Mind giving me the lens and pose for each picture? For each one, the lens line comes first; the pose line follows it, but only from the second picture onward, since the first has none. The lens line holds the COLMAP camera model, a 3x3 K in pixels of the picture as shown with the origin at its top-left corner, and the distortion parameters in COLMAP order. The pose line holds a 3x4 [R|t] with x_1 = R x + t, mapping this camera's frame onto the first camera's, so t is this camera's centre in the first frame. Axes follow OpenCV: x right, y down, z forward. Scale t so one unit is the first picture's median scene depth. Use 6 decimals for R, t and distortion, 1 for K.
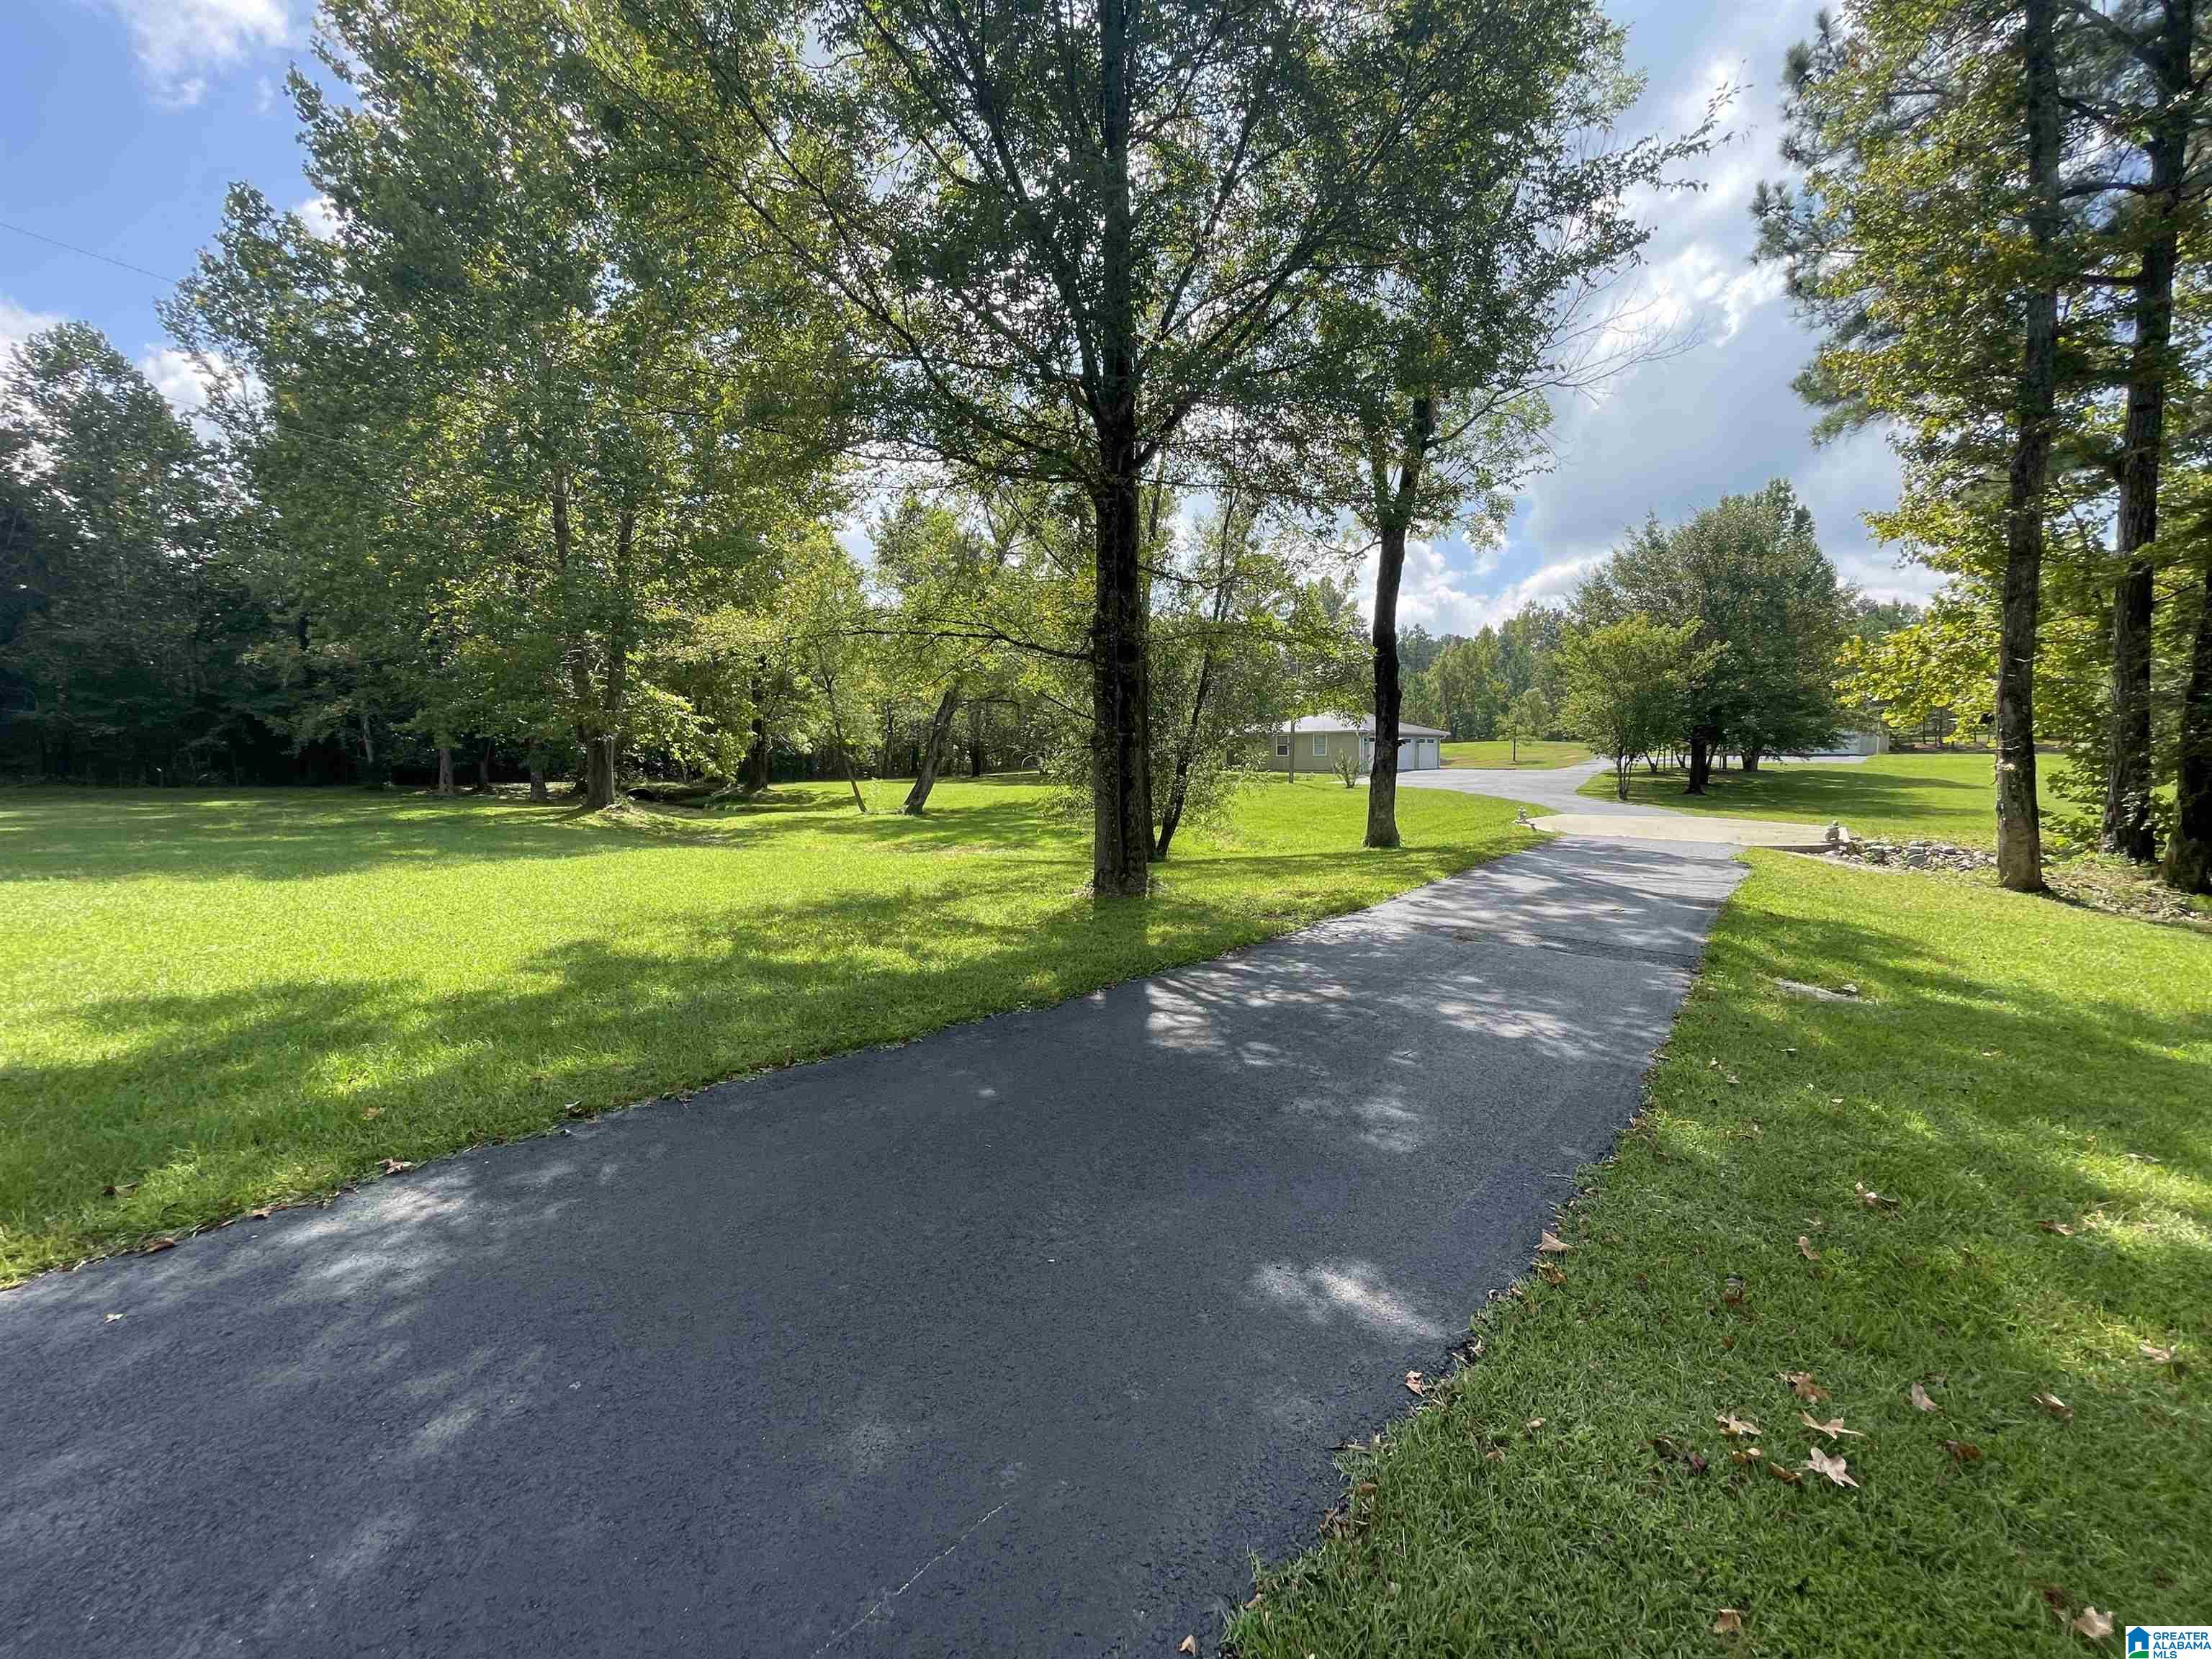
lens RADIAL K [[908.0, 0, 1114.5], [0, 908.0, 822.6], [0, 0, 1]] dist [-0.008562, 0.005396]
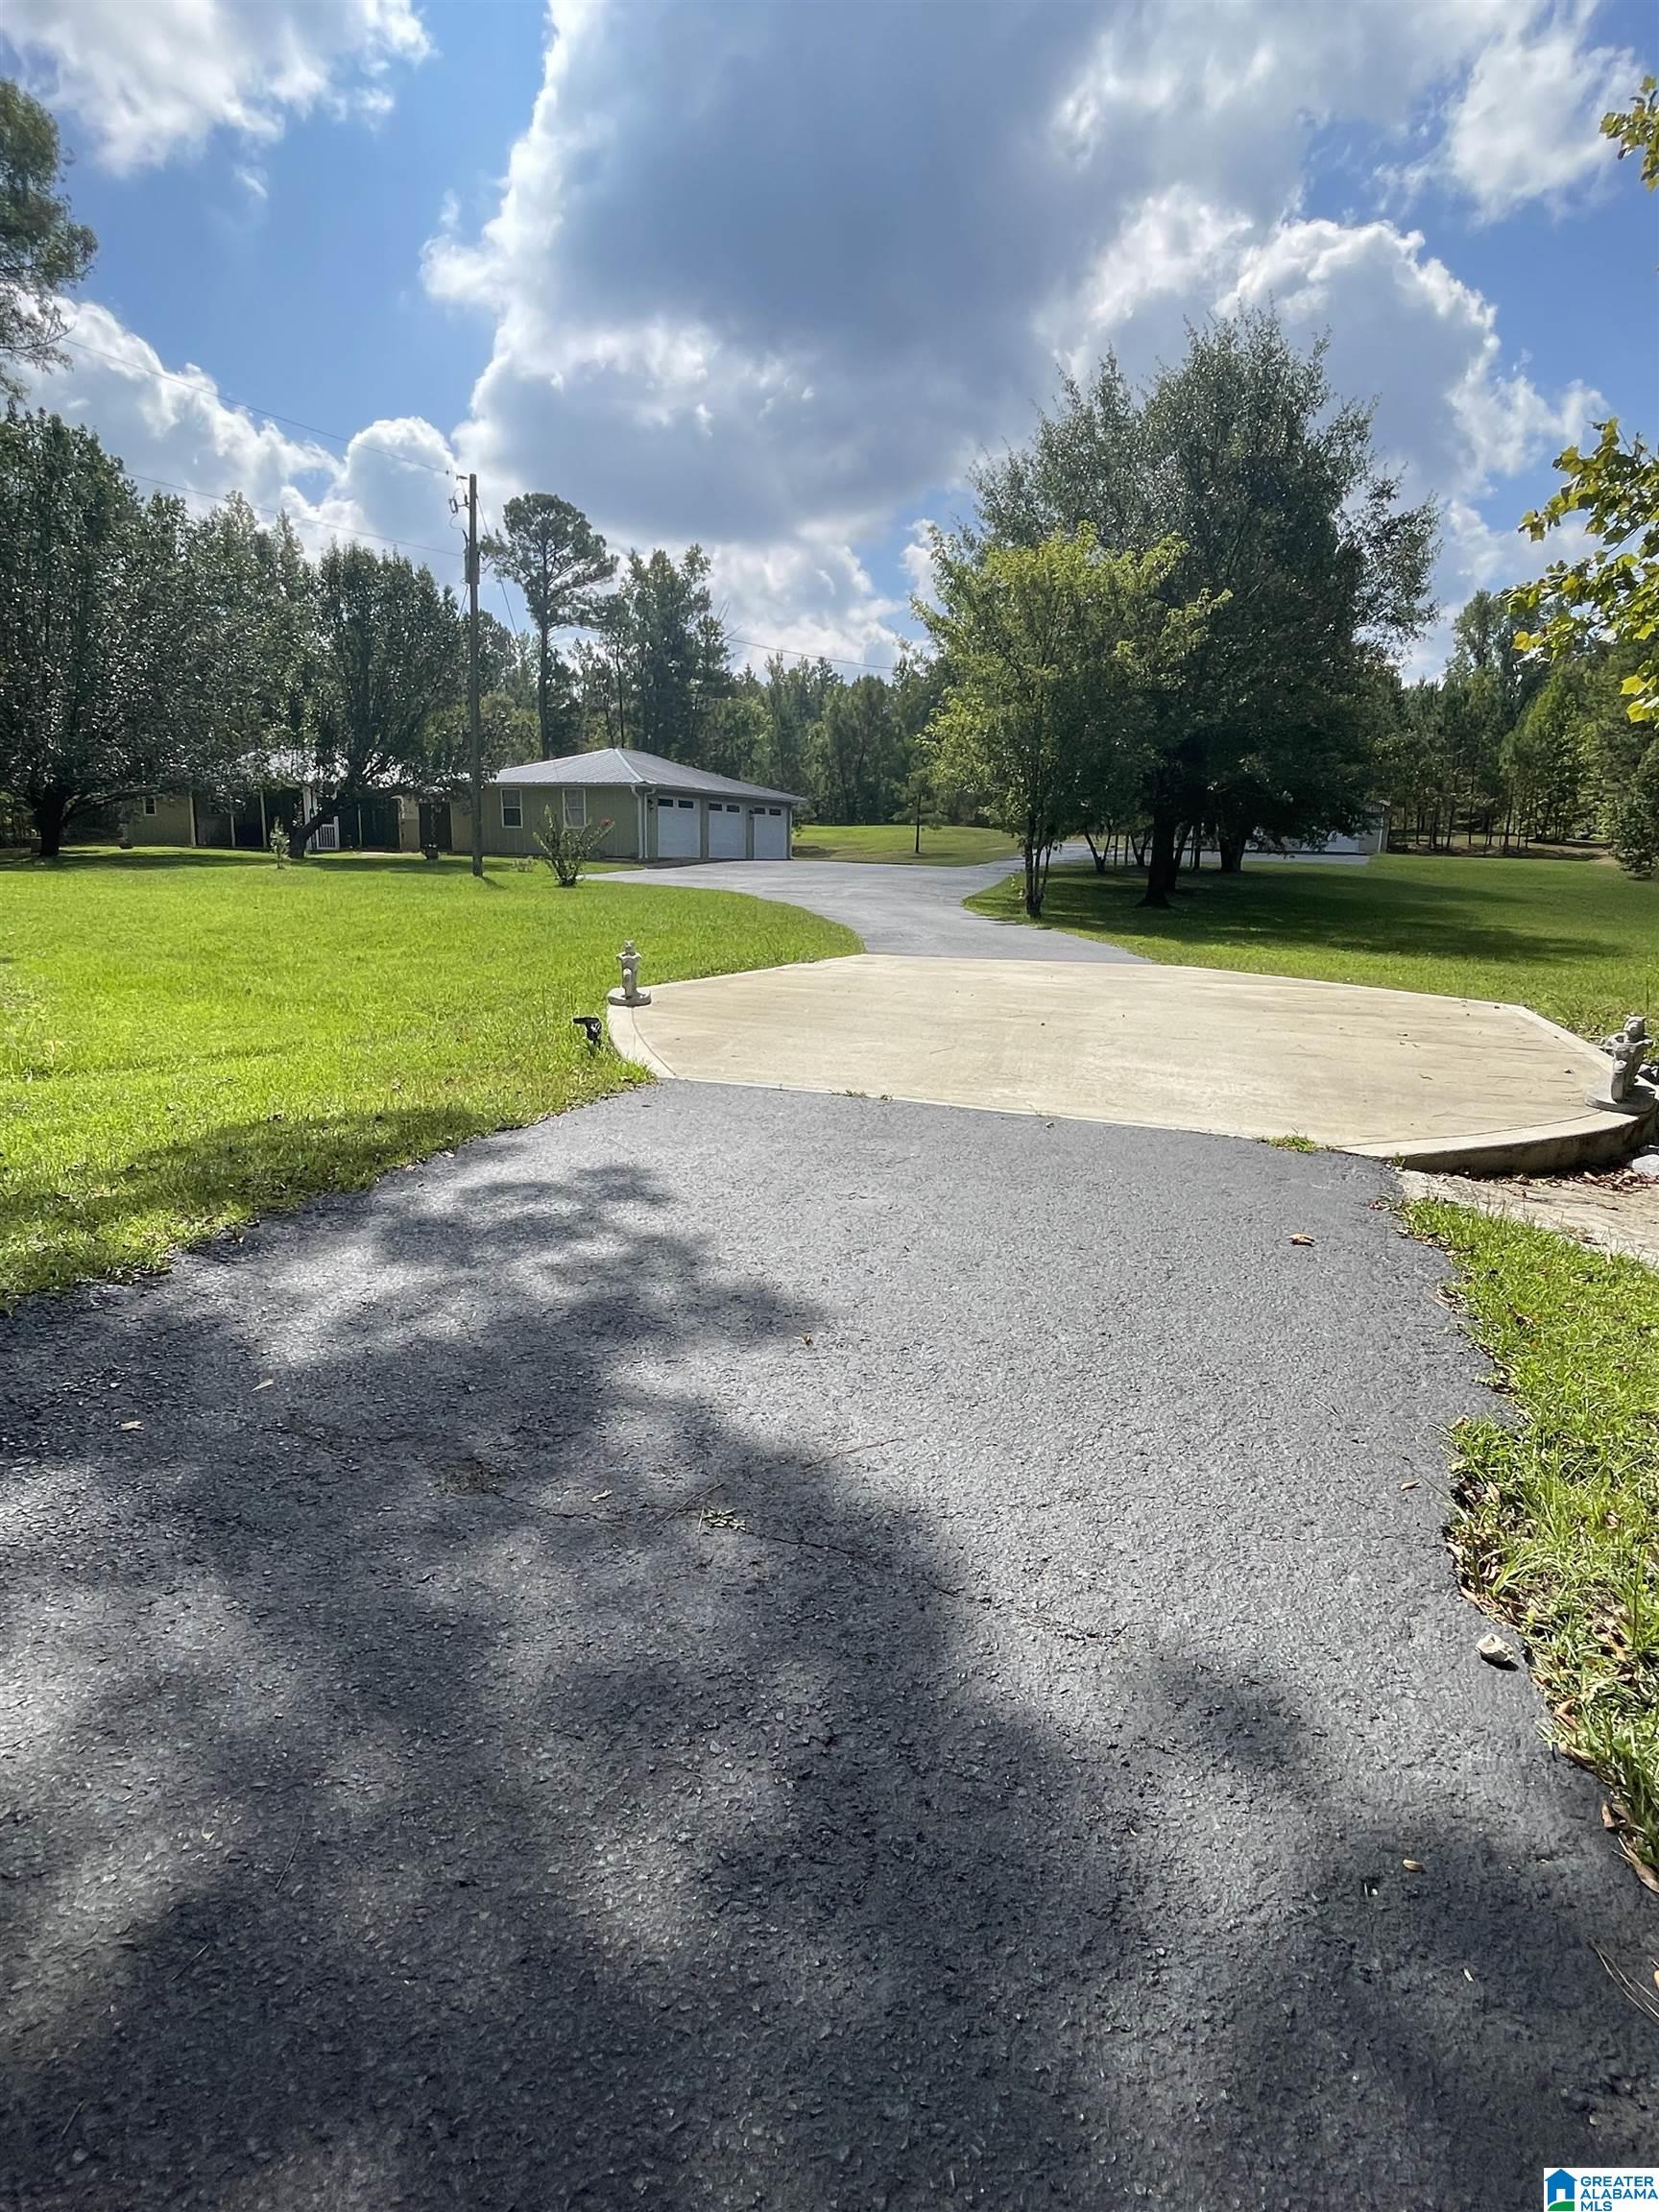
lens RADIAL K [[1138.5, 0, 829.5], [0, 1138.5, 1106.0], [0, 0, 1]] dist [0.045976, 0.000165]
pose [[0.956238, -0.037489, 0.290179, 0.177160], [-0.005511, 0.989274, 0.145969, -0.009081], [-0.292539, -0.141180, 0.945774, 0.276672]]
